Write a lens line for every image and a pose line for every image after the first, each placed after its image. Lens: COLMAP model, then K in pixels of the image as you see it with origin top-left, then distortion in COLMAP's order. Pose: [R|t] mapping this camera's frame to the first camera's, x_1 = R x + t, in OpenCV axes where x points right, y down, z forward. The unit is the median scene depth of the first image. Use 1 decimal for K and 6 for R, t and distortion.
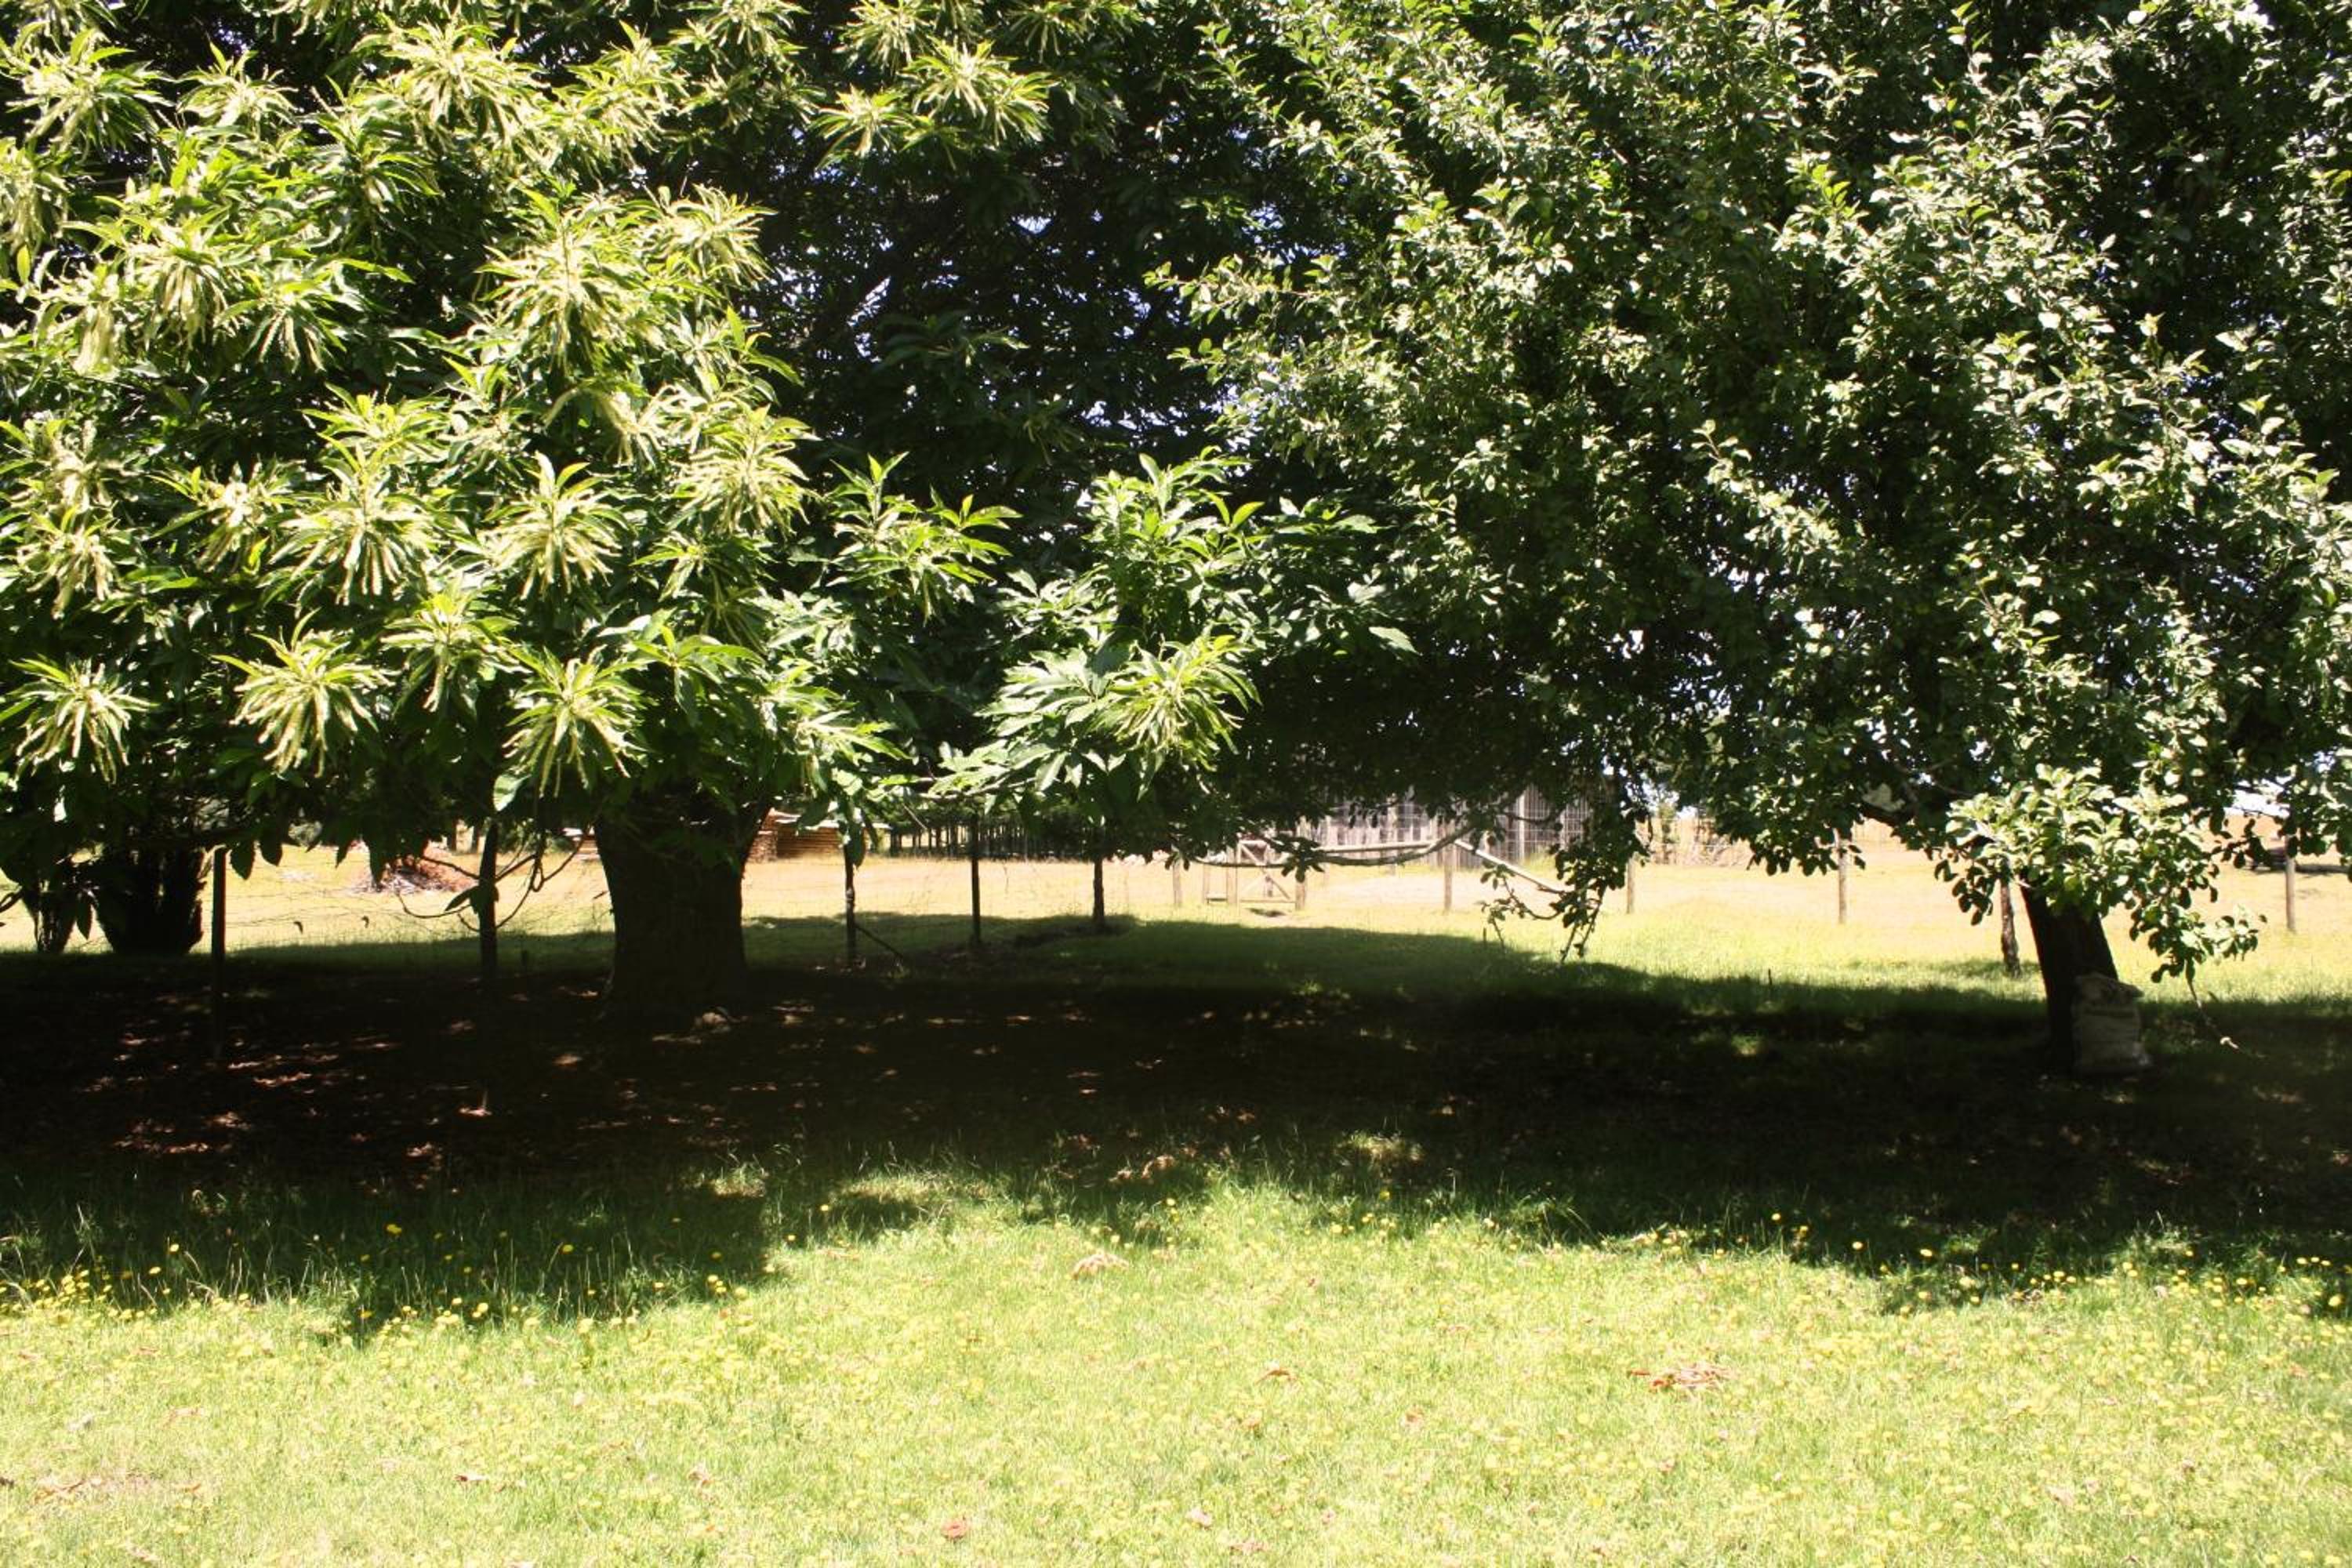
lens RADIAL K [[2035.2, 0, 1176.0], [0, 2035.2, 784.0], [0, 0, 1]] dist [-0.010987, -0.005967]
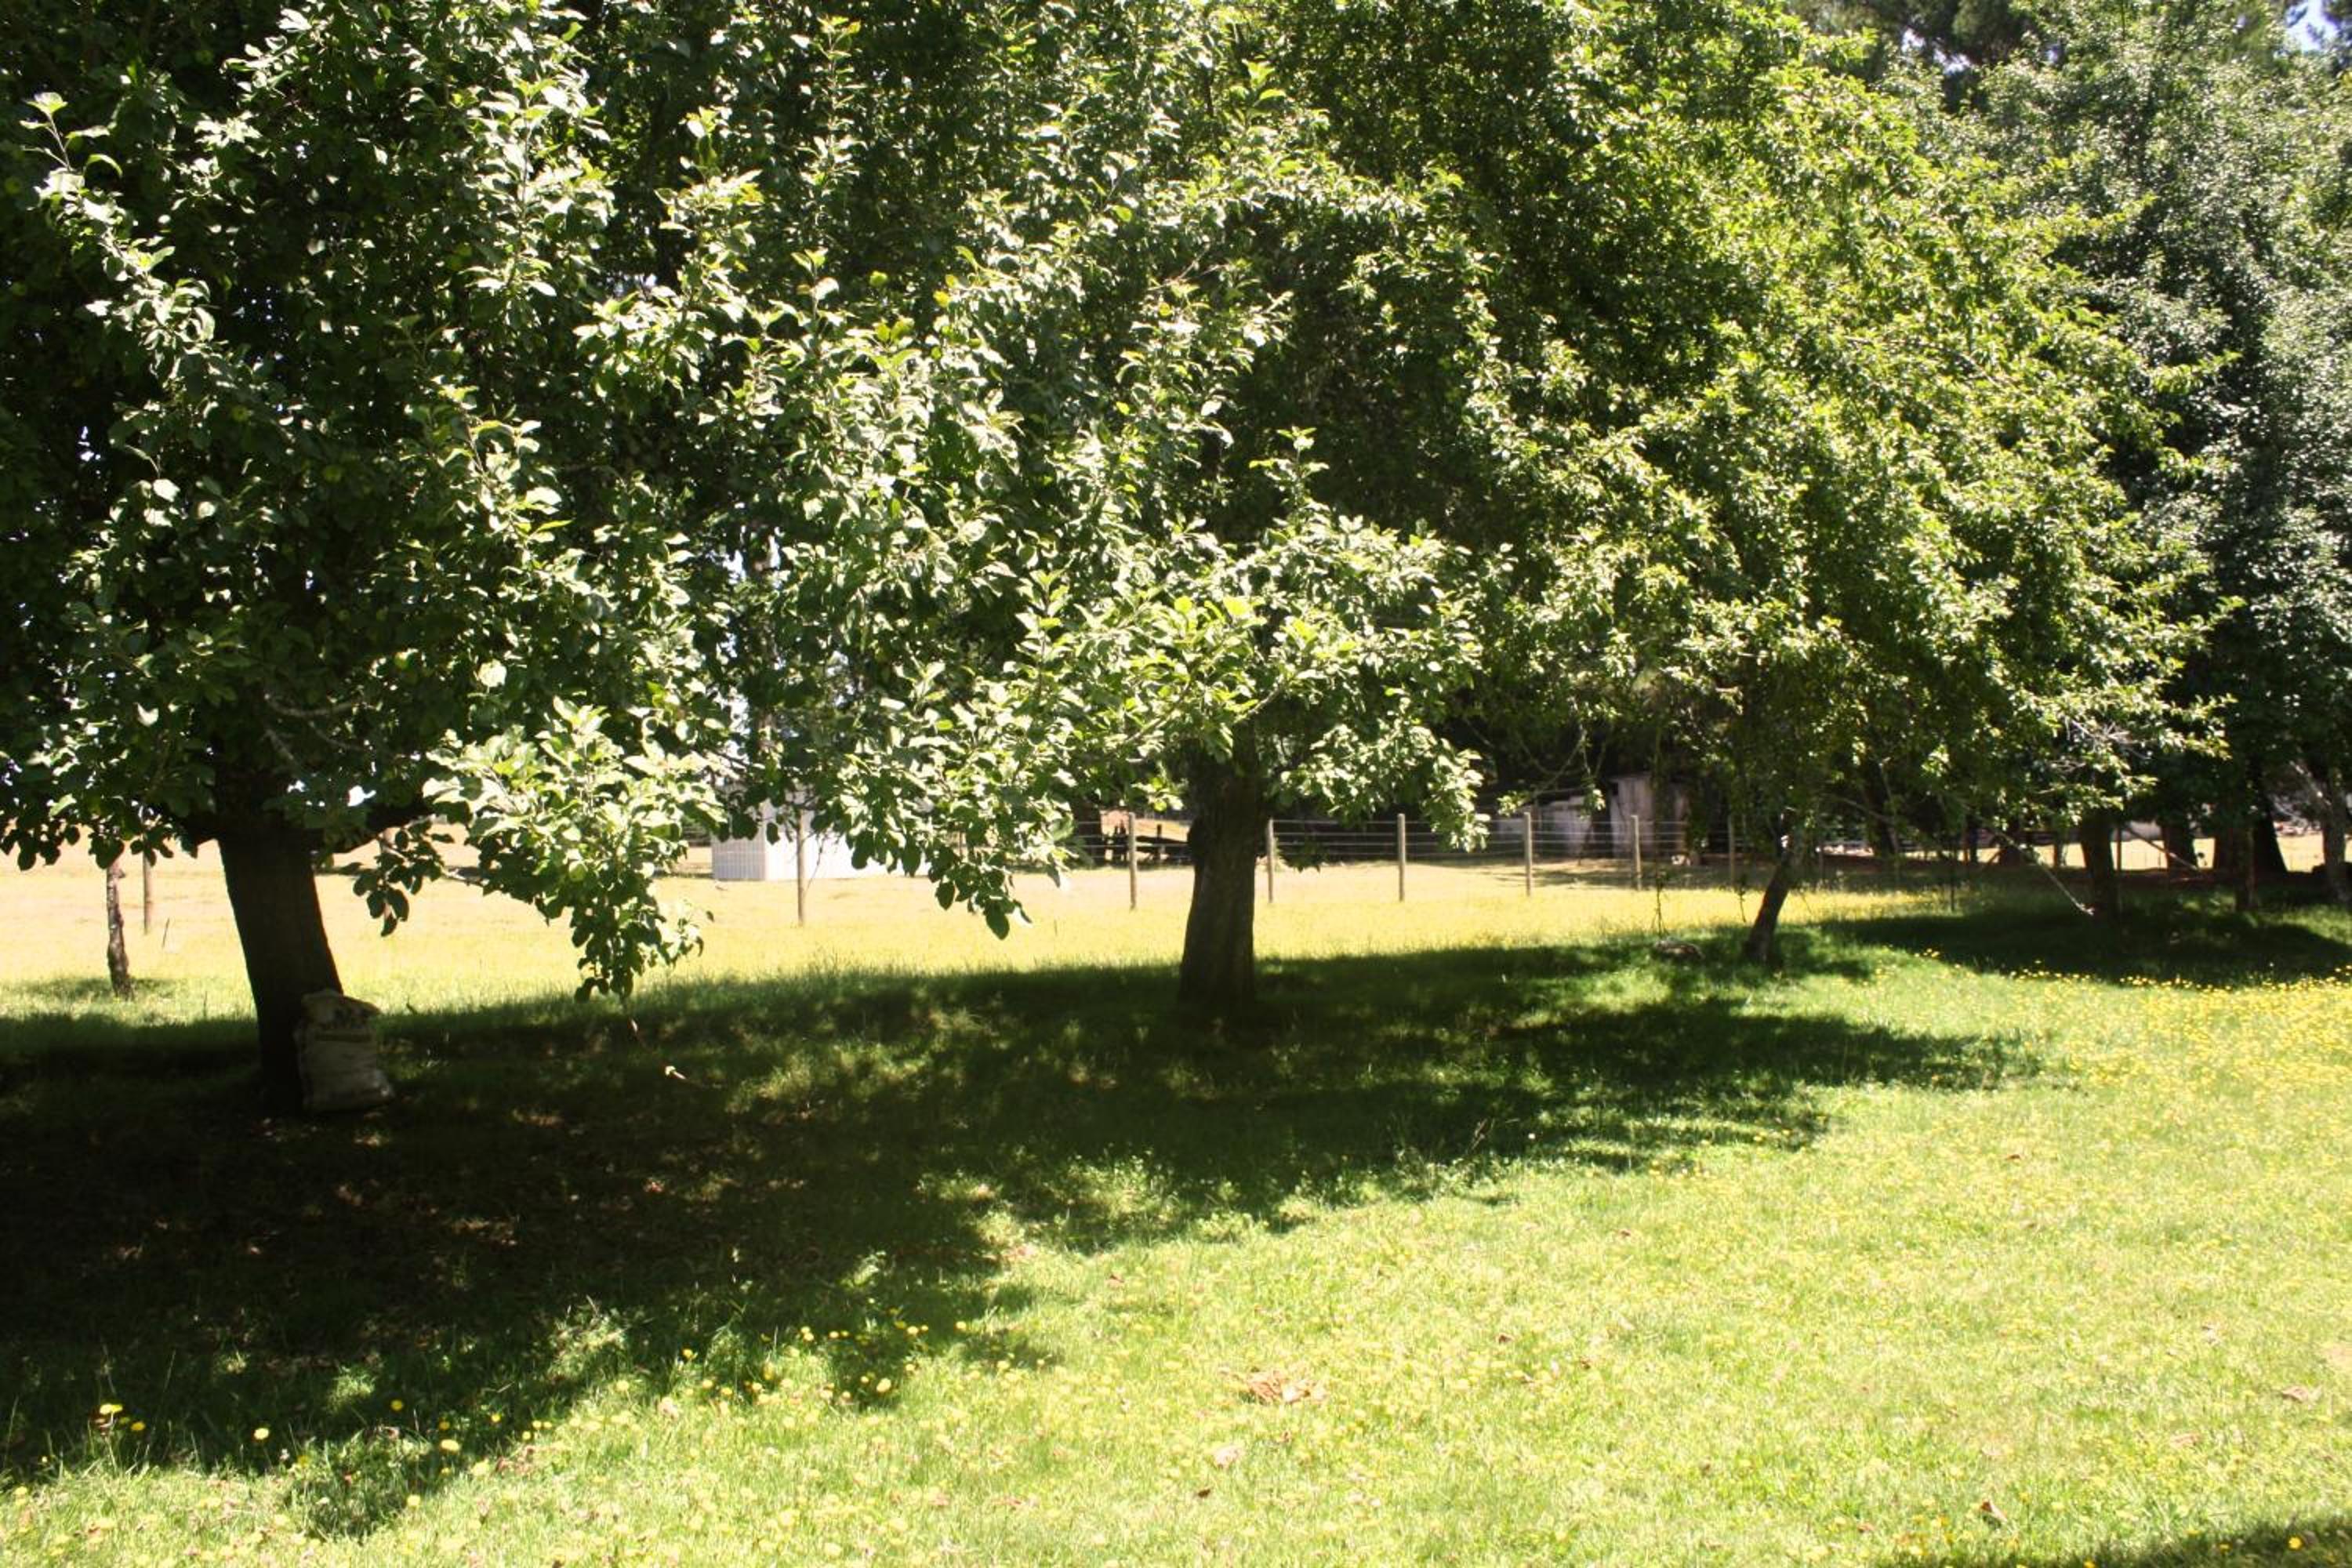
lens RADIAL K [[2035.2, 0, 1176.0], [0, 2035.2, 784.0], [0, 0, 1]] dist [-0.010987, -0.005967]
pose [[0.612752, 0.026337, 0.789837, 0.003846], [-0.022658, 0.999619, -0.015754, 0.022170], [-0.789951, -0.008243, 0.613115, 0.354689]]
